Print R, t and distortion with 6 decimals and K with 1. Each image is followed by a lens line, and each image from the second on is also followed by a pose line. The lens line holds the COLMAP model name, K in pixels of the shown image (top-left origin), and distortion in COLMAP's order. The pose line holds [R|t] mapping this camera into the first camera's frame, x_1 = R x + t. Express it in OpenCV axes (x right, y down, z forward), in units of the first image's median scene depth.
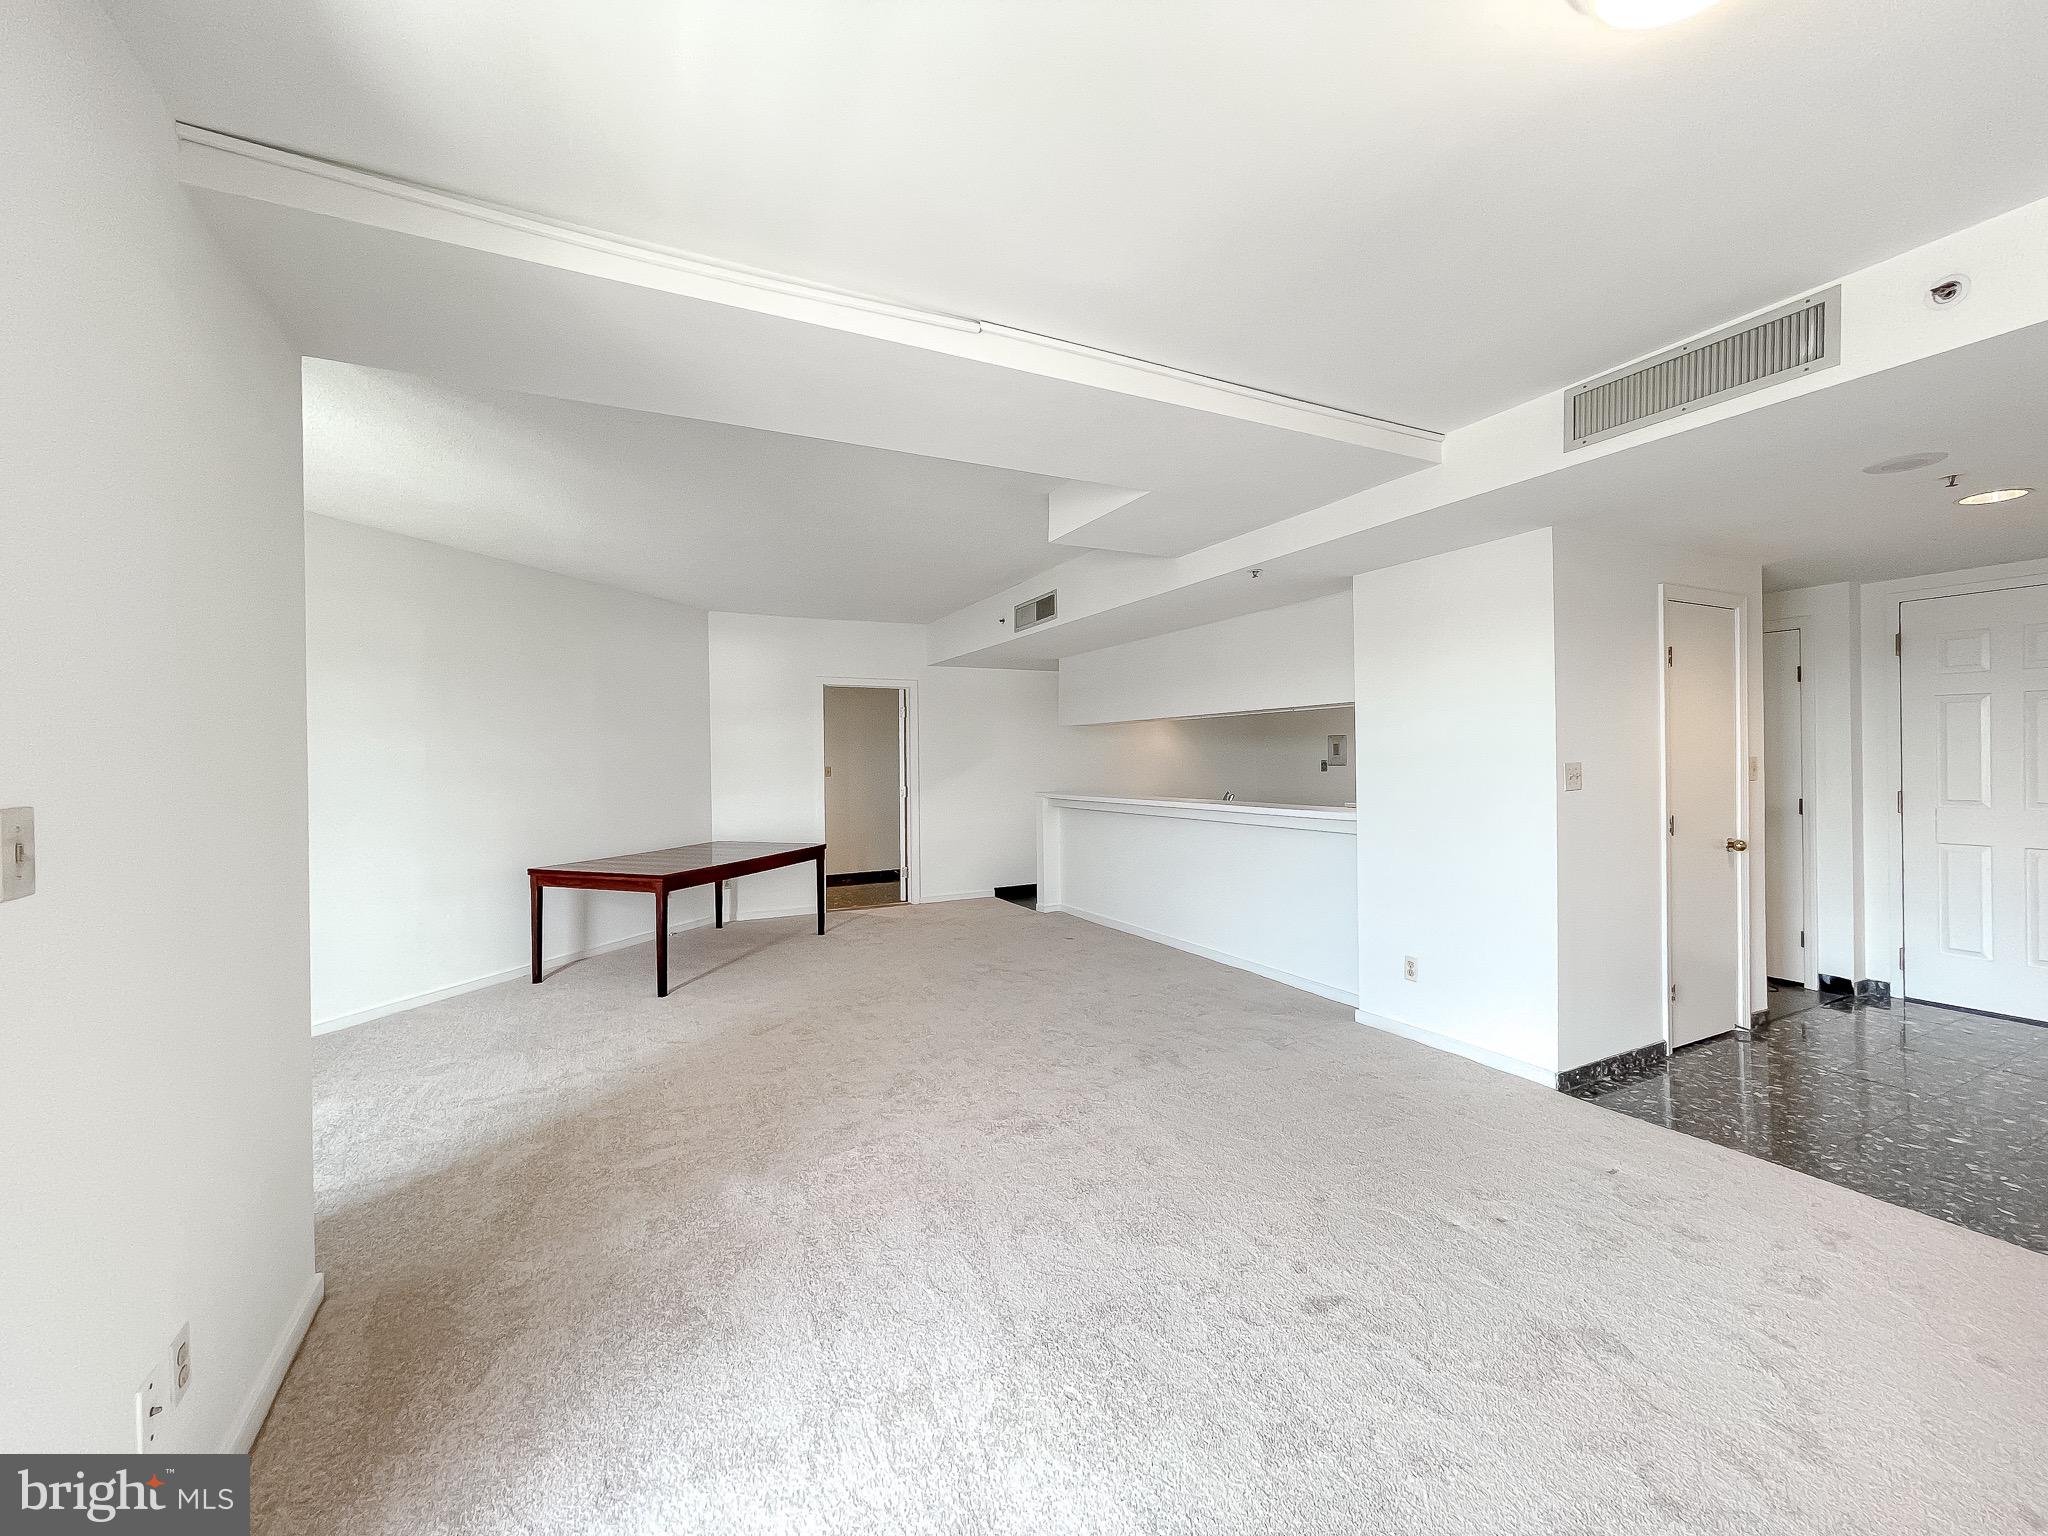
lens RADIAL K [[826.1, 0, 1023.6], [0, 826.1, 764.7], [0, 0, 1]] dist [-0.006661, 0.001639]
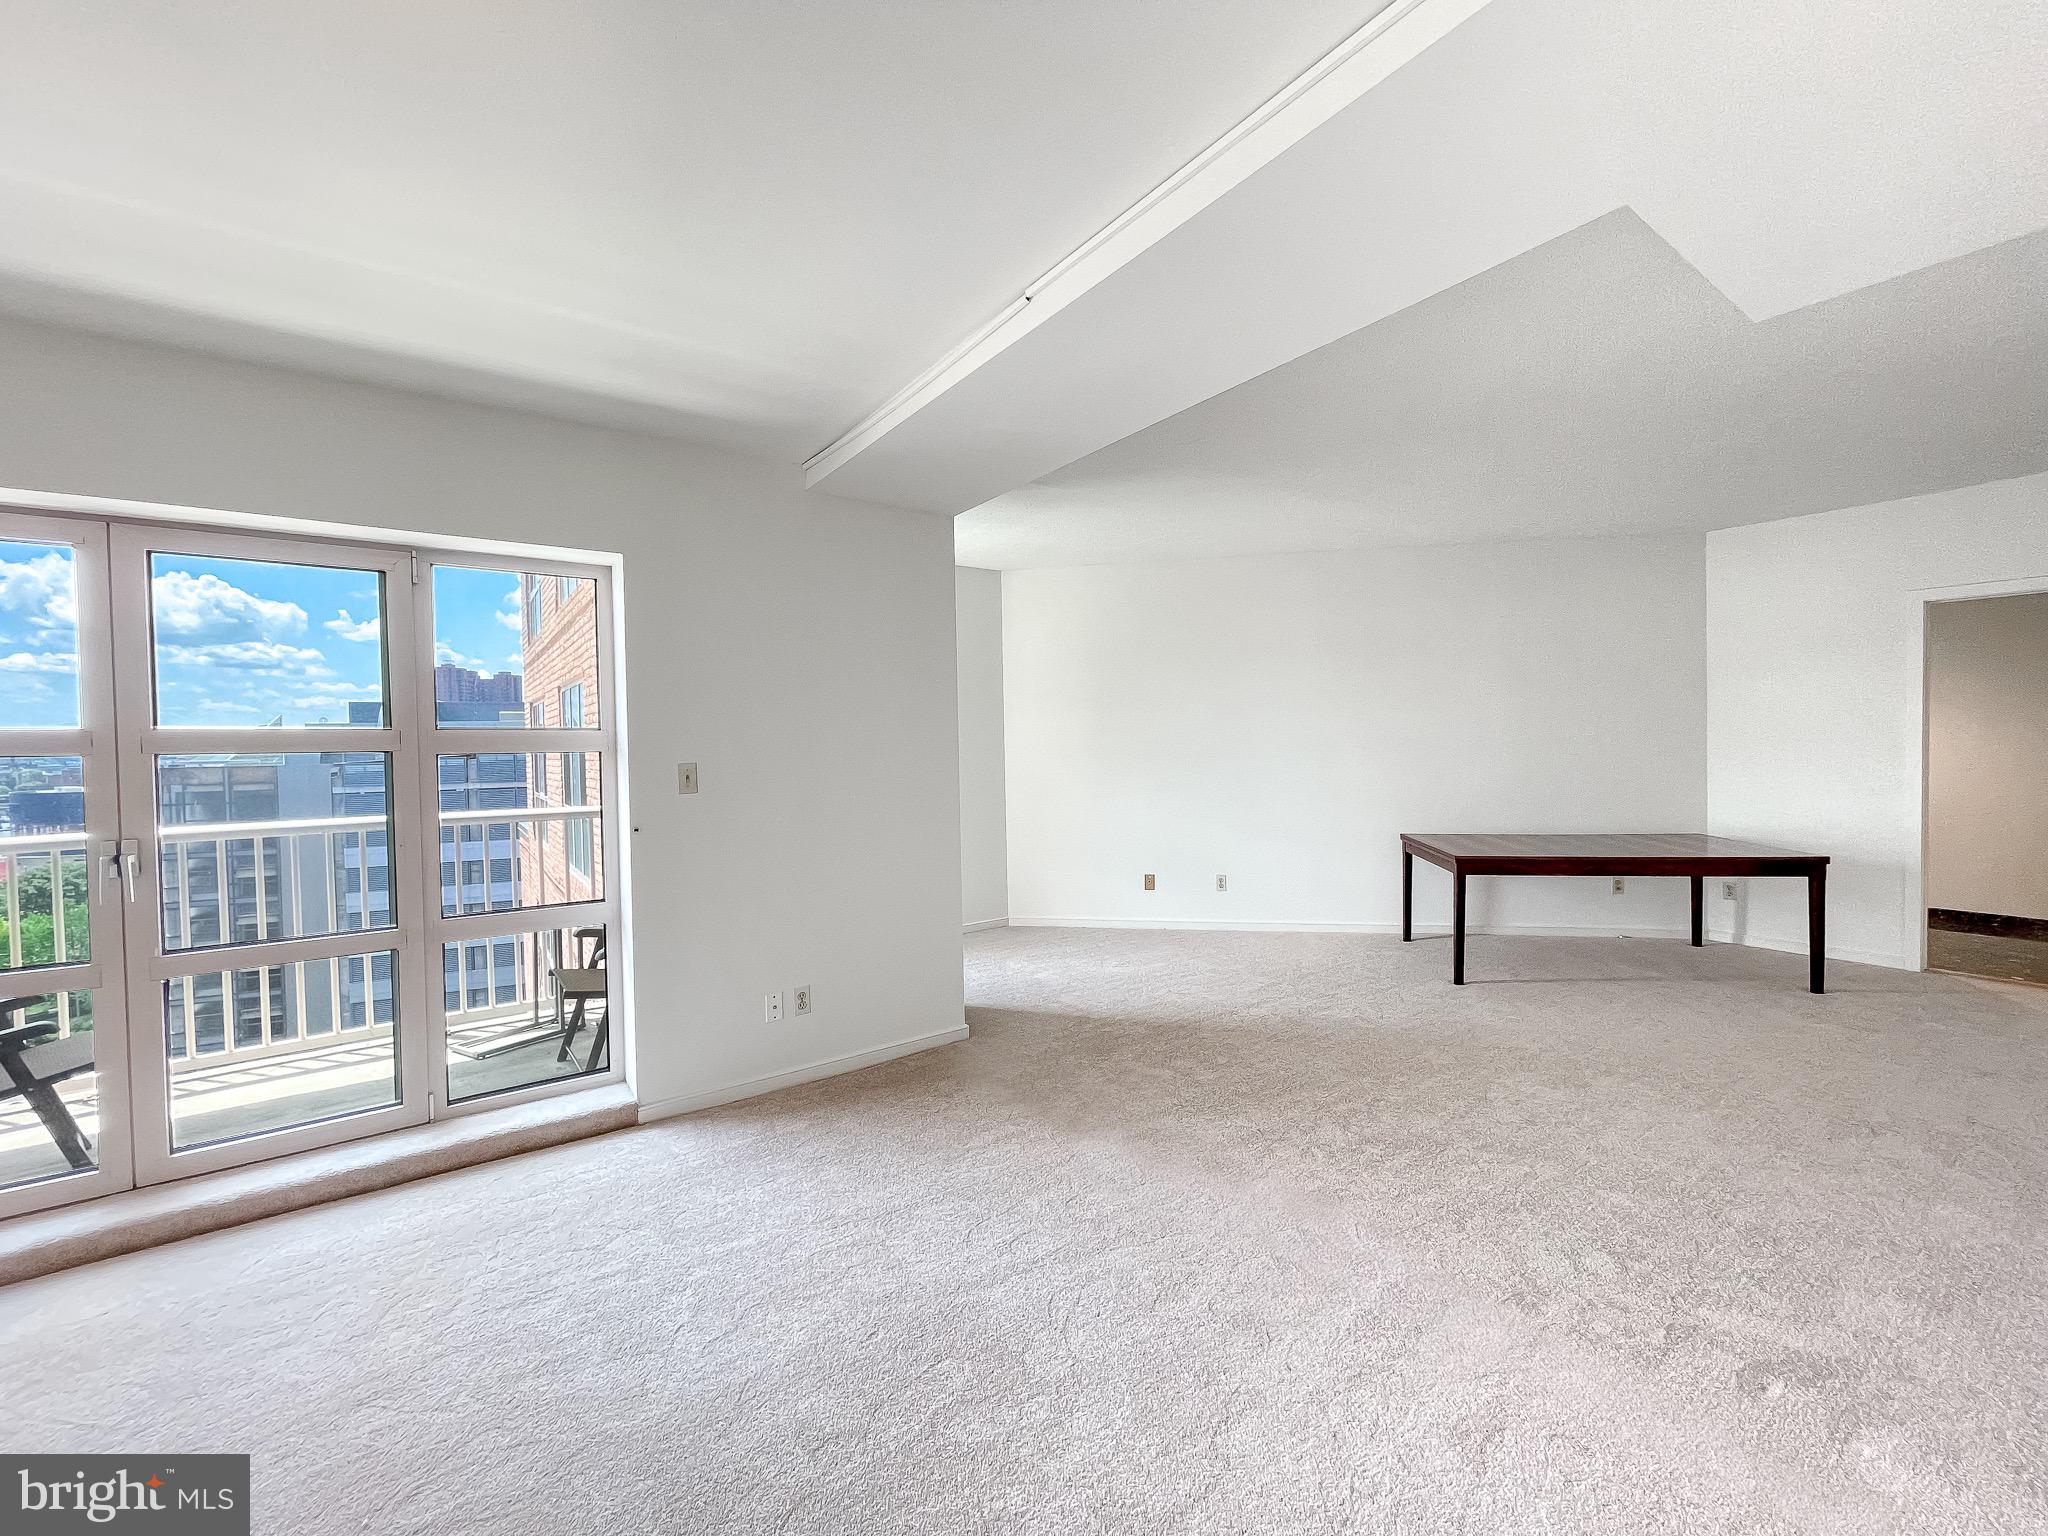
lens RADIAL K [[826.1, 0, 1024.8], [0, 826.1, 768.3], [0, 0, 1]] dist [-0.006661, 0.001639]
pose [[0.138512, 0.035248, -0.989733, 0.494757], [0.011723, 0.999238, 0.037228, -0.006632], [0.990291, -0.016759, 0.137994, 0.463820]]
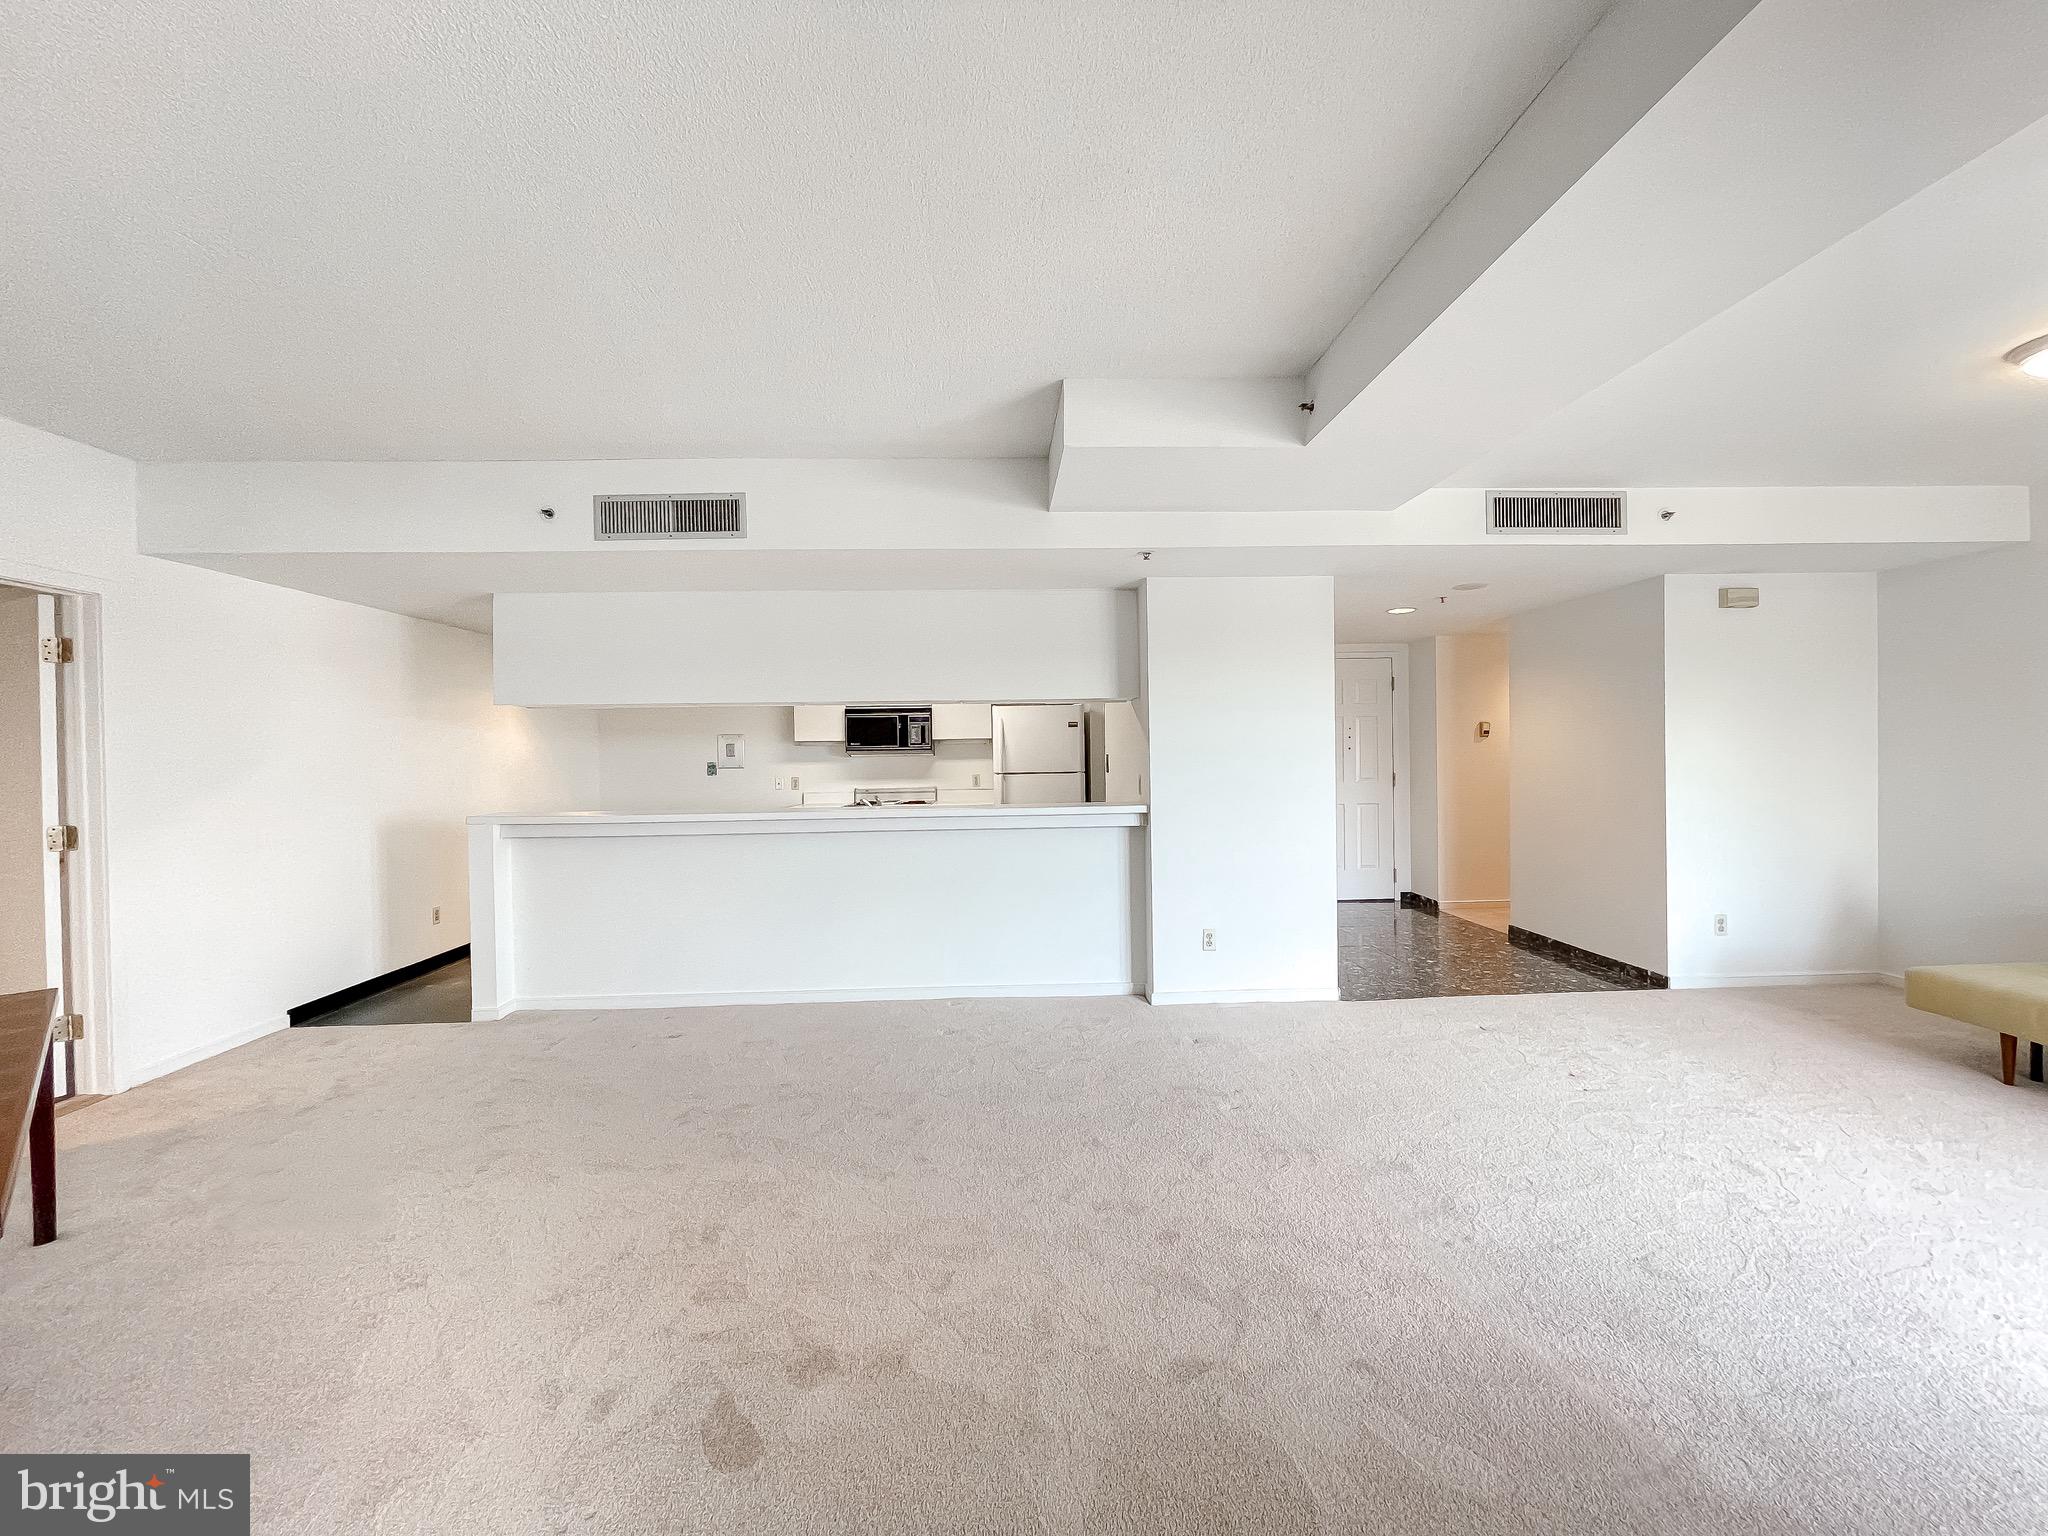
lens RADIAL K [[826.1, 0, 1026.9], [0, 826.1, 760.3], [0, 0, 1]] dist [-0.006661, 0.001639]
pose [[0.419850, -0.001381, 0.907593, -0.645344], [0.016251, 0.999850, -0.005997, 0.006136], [-0.907448, 0.017267, 0.419809, 0.743380]]
